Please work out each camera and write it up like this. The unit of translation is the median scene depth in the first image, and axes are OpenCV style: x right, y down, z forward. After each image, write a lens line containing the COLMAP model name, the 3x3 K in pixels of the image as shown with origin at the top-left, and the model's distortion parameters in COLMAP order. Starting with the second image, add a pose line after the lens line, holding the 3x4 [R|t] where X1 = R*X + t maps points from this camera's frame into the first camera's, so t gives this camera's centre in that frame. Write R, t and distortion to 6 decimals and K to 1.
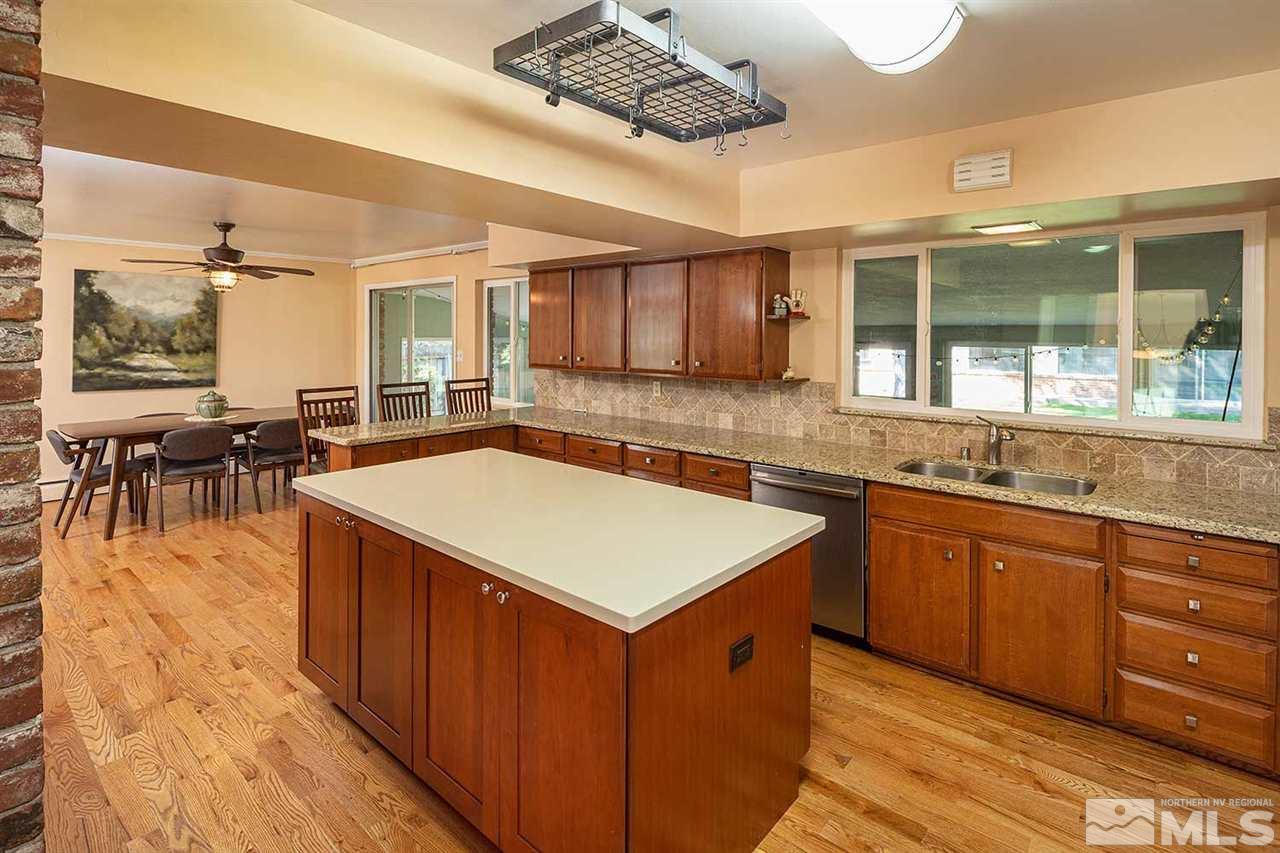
lens RADIAL K [[624.8, 0, 641.1], [0, 624.8, 372.5], [0, 0, 1]] dist [-0.001940, -0.002909]
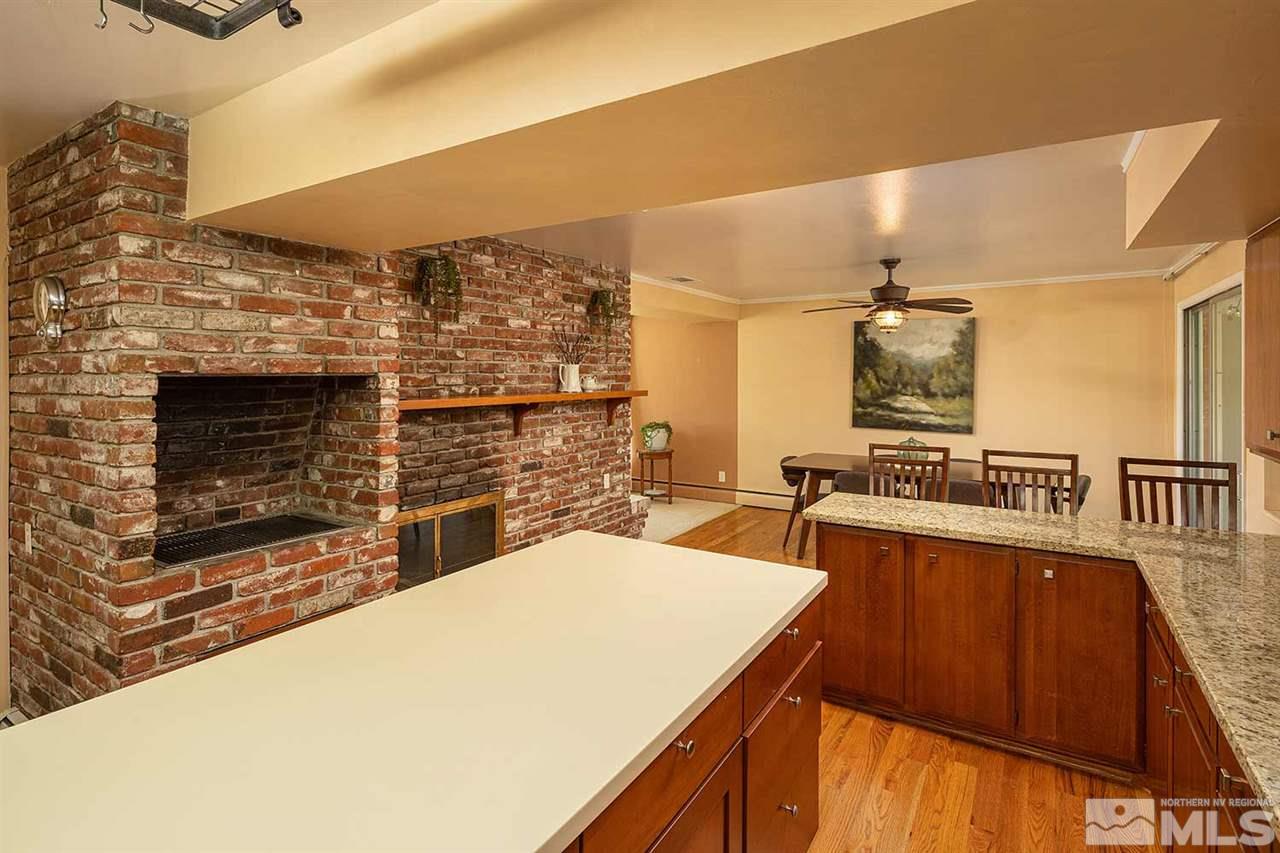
lens RADIAL K [[624.8, 0, 626.8], [0, 624.8, 379.0], [0, 0, 1]] dist [-0.001940, -0.002909]
pose [[0.135118, 0.001539, -0.990828, 0.175354], [-0.056925, 0.998359, -0.006212, -0.025954], [0.989193, 0.057242, 0.134984, 0.404822]]
